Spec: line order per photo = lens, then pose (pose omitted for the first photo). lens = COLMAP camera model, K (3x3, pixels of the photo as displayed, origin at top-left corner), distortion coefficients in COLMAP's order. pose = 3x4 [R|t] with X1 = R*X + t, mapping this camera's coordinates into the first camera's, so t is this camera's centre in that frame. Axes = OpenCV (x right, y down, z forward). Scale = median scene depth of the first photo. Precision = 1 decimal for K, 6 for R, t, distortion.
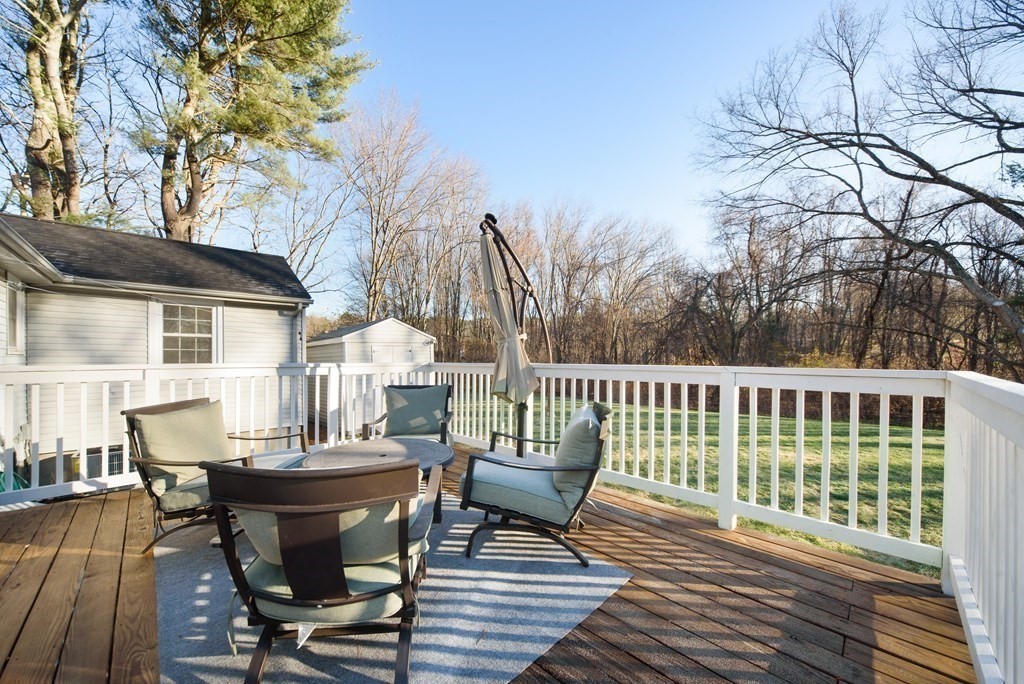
lens RADIAL K [[375.8, 0, 510.8], [0, 375.8, 352.3], [0, 0, 1]] dist [-0.013986, 0.000437]
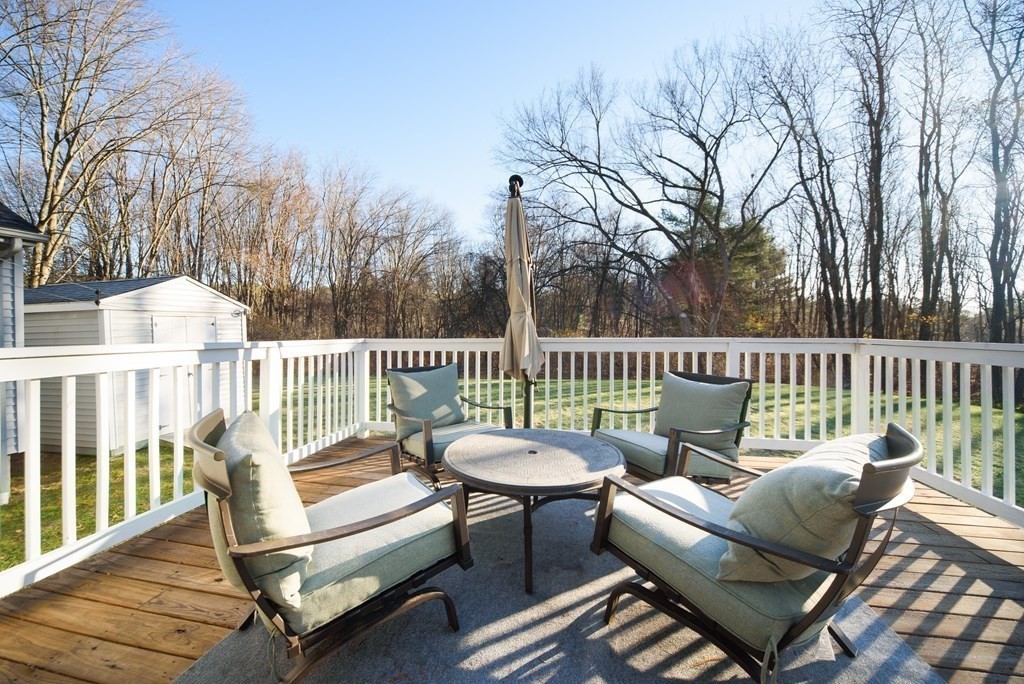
lens RADIAL K [[375.8, 0, 508.2], [0, 375.8, 335.9], [0, 0, 1]] dist [-0.013986, 0.000437]
pose [[0.830590, -0.006094, 0.556851, -0.103694], [-0.005987, 0.999785, 0.019872, 0.000789], [-0.556852, -0.019839, 0.830375, 0.044769]]
